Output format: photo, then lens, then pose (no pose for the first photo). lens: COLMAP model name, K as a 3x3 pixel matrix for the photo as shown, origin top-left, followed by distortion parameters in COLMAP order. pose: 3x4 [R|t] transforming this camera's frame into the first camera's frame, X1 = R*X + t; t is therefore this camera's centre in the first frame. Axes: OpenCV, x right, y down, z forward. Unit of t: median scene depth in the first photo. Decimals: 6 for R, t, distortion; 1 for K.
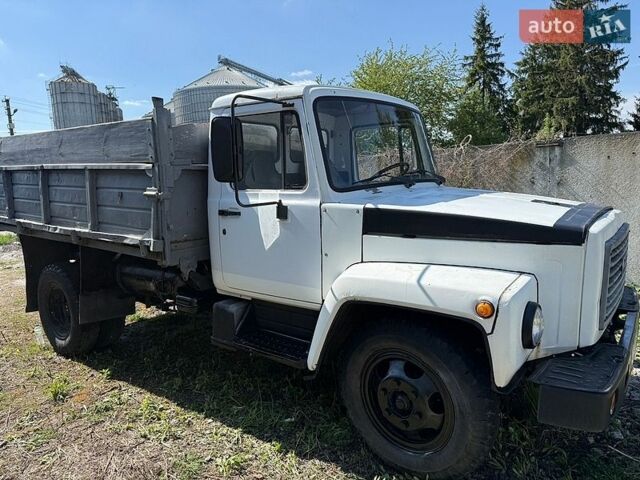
lens RADIAL K [[462.4, 0, 319.2], [0, 462.4, 242.6], [0, 0, 1]] dist [0.039409, -0.051143]
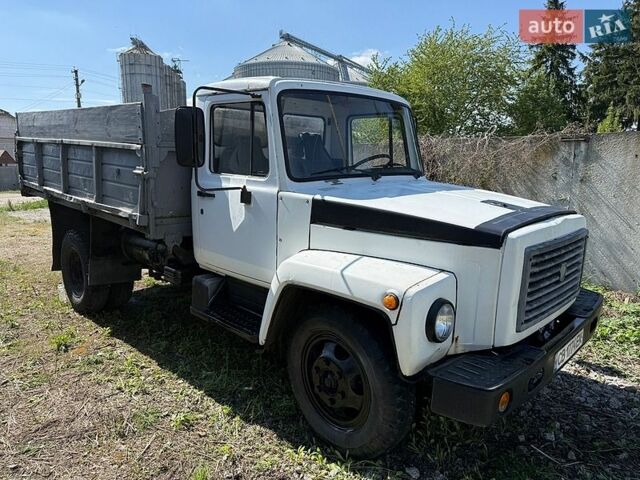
lens RADIAL K [[462.4, 0, 319.2], [0, 462.4, 242.6], [0, 0, 1]] dist [0.039409, -0.051143]
pose [[0.991008, 0.070704, -0.113599, 0.190871], [-0.065533, 0.996665, 0.048629, -0.021007], [0.116658, -0.040747, 0.992336, -0.043672]]
